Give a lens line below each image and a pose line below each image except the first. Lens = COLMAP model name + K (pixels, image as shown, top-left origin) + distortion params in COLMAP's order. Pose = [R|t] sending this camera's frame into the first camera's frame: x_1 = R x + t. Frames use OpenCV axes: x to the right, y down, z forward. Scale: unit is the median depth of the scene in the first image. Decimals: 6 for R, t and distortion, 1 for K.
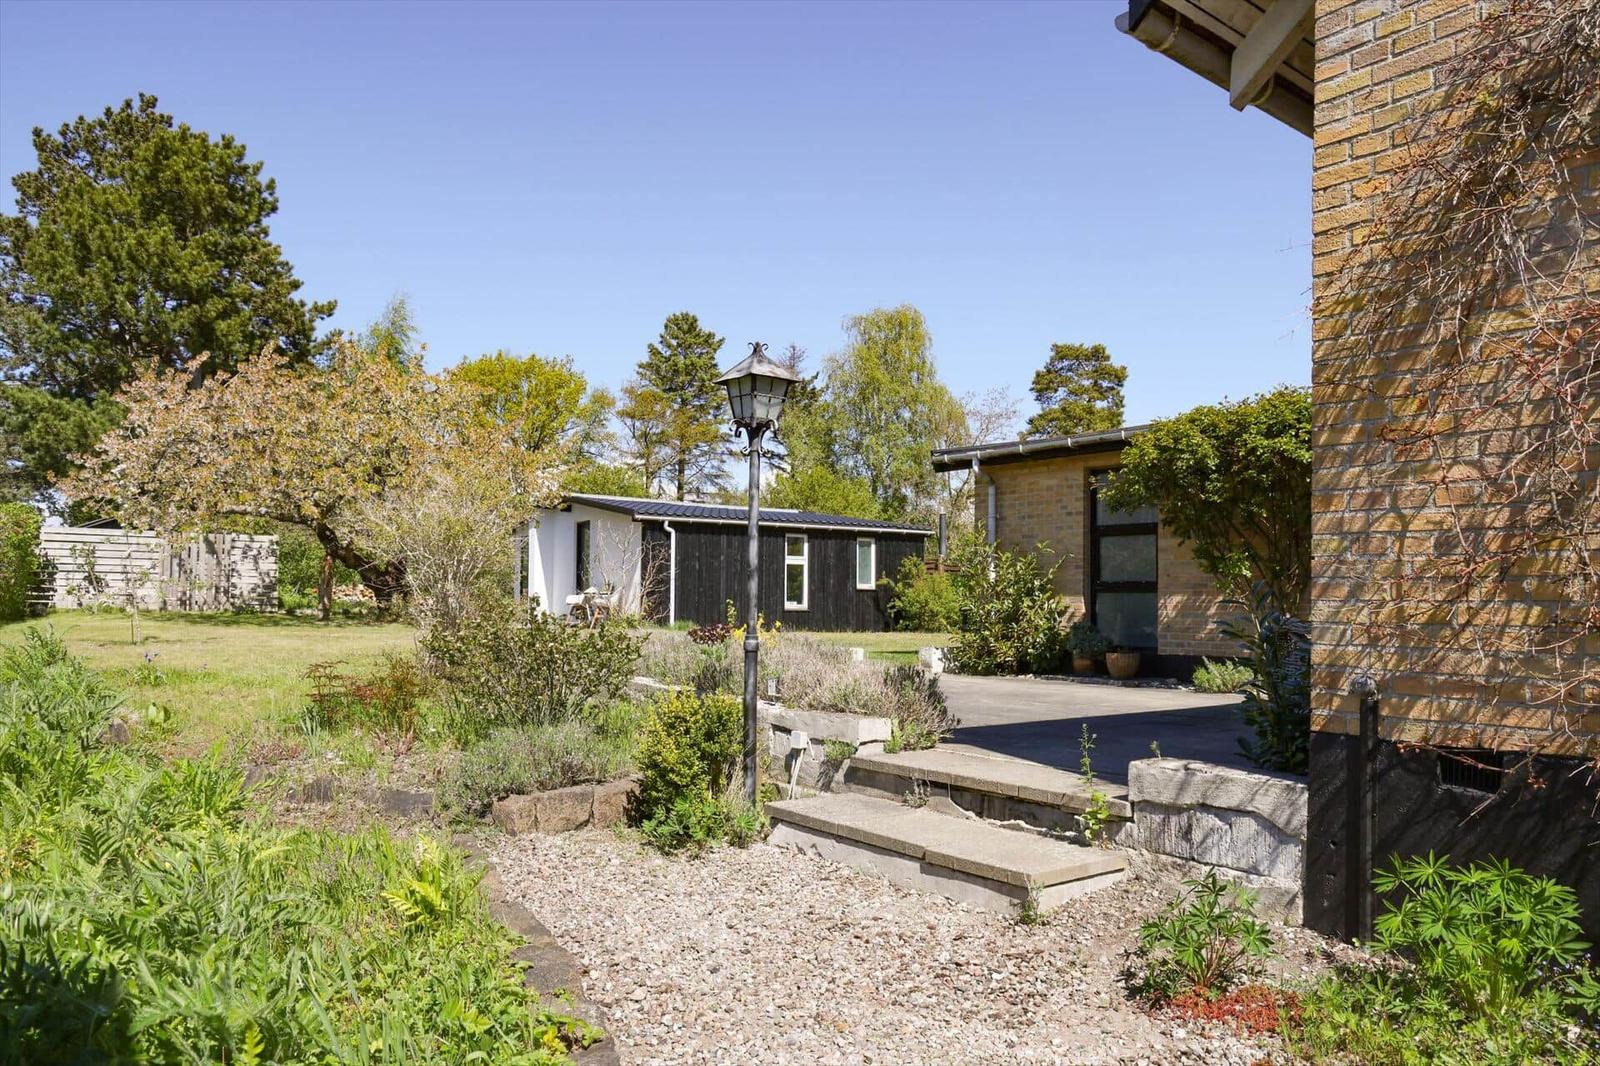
lens RADIAL K [[1102.7, 0, 804.8], [0, 1102.7, 540.9], [0, 0, 1]] dist [-0.113354, 0.081191]
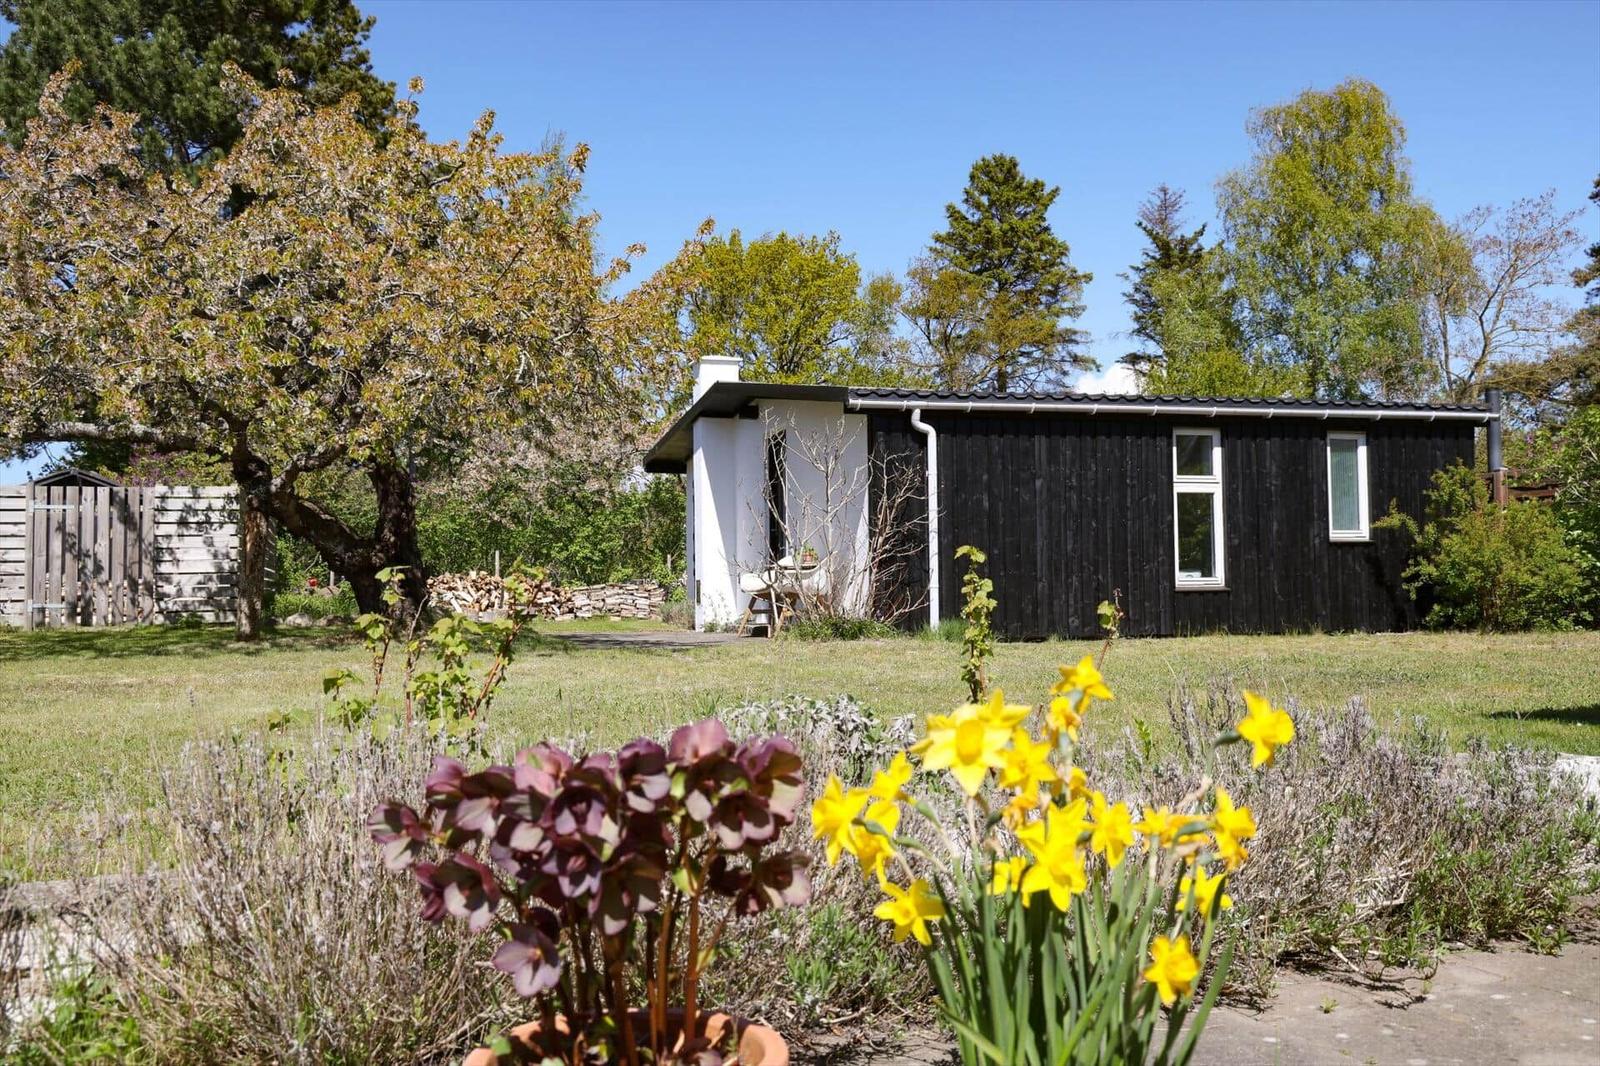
lens RADIAL K [[1415.5, 0, 848.2], [0, 1415.5, 612.9], [0, 0, 1]] dist [-0.120433, 0.214320]
pose [[0.971804, -0.023937, -0.234571, -0.008762], [0.041519, 0.996661, 0.070303, 0.015887], [0.232105, -0.078060, 0.969554, 0.250131]]
